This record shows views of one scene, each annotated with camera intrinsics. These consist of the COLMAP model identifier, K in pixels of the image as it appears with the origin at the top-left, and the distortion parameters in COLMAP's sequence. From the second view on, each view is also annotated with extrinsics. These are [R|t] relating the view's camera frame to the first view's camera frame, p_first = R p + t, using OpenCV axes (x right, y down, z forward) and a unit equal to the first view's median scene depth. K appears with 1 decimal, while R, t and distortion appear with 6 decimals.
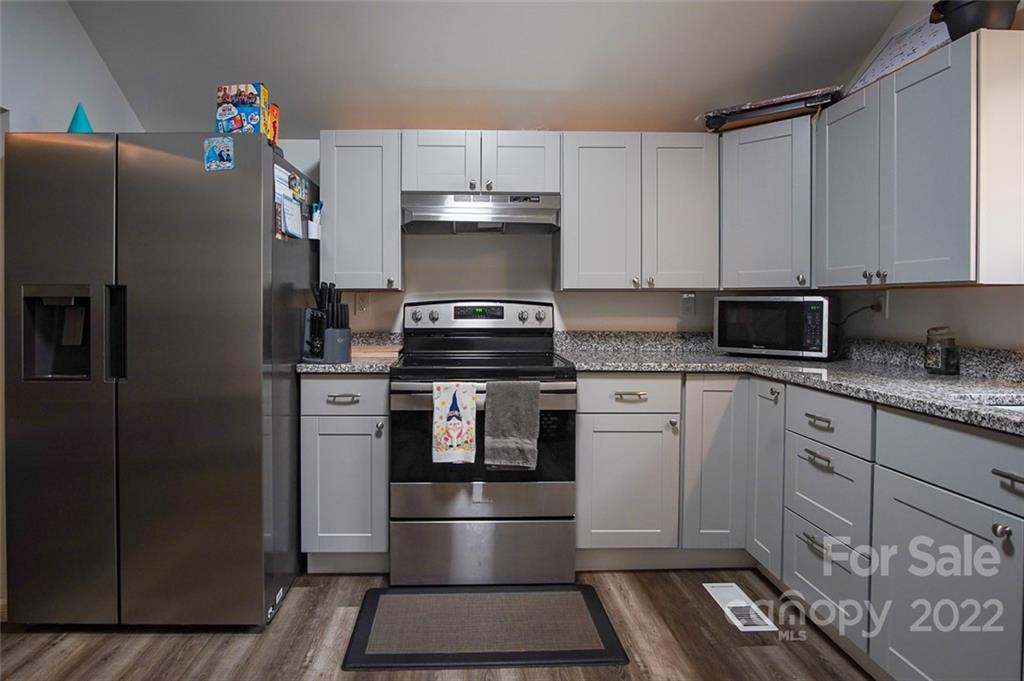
lens RADIAL K [[565.2, 0, 481.7], [0, 565.2, 307.4], [0, 0, 1]] dist [-0.036056, 0.006132]
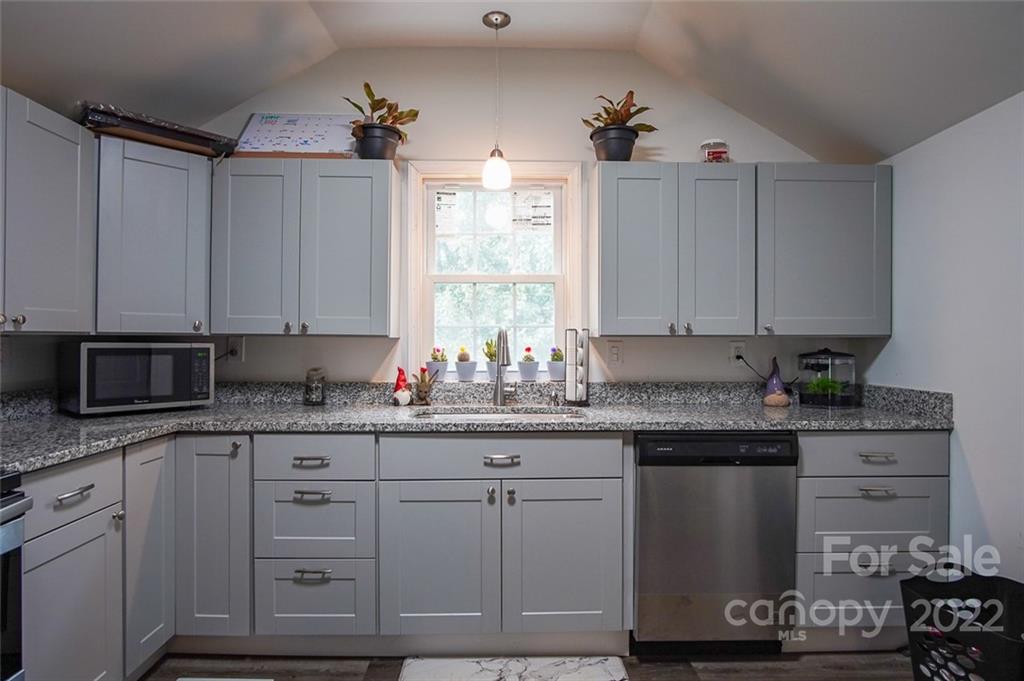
lens RADIAL K [[565.2, 0, 487.9], [0, 565.2, 336.6], [0, 0, 1]] dist [-0.036056, 0.006132]
pose [[0.016564, -0.000307, 0.999863, -0.391280], [0.002309, 0.999997, 0.000269, -0.031272], [-0.999860, 0.002304, 0.016564, 0.507293]]
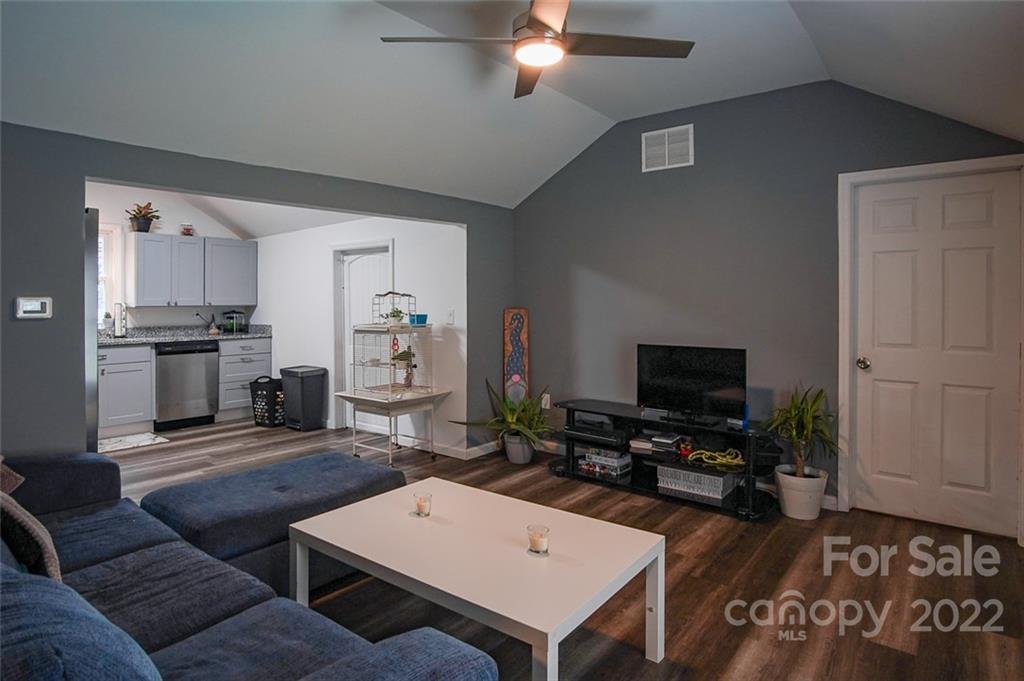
lens RADIAL K [[565.2, 0, 505.4], [0, 565.2, 308.3], [0, 0, 1]] dist [-0.036056, 0.006132]
pose [[-0.779027, -0.010026, 0.626910, -2.095111], [0.001311, 0.999844, 0.017619, -0.063882], [-0.626989, 0.014548, -0.778892, 1.187469]]
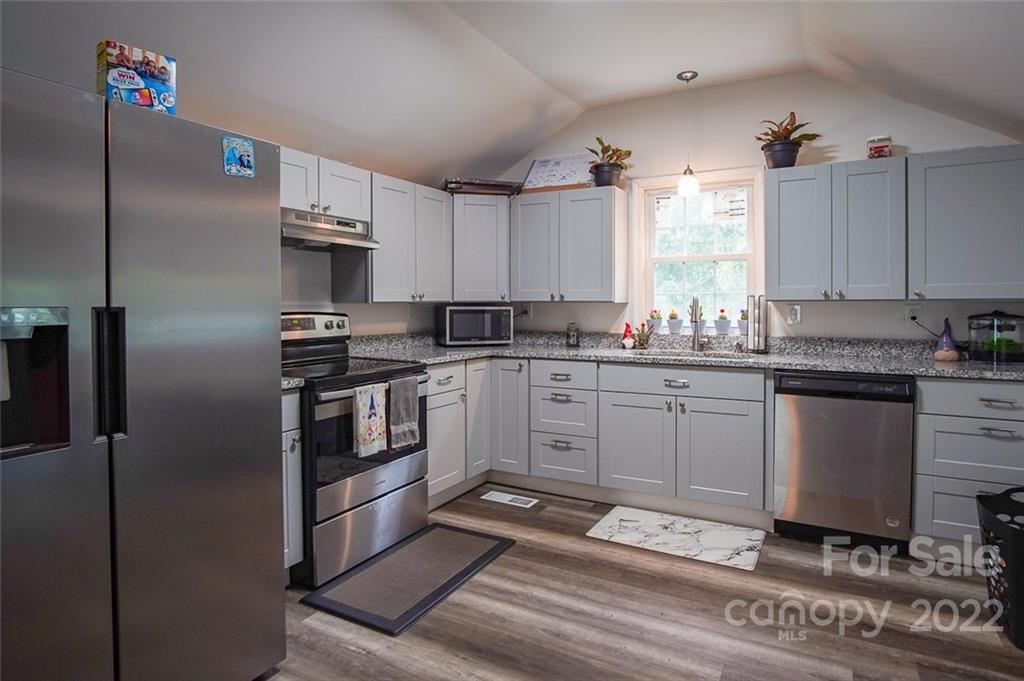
lens RADIAL K [[565.2, 0, 500.4], [0, 565.2, 313.1], [0, 0, 1]] dist [-0.036056, 0.006132]
pose [[0.518377, -0.022869, 0.854846, -0.872280], [0.010107, 0.999736, 0.020617, -0.036694], [-0.855092, -0.002047, 0.518472, 0.160841]]
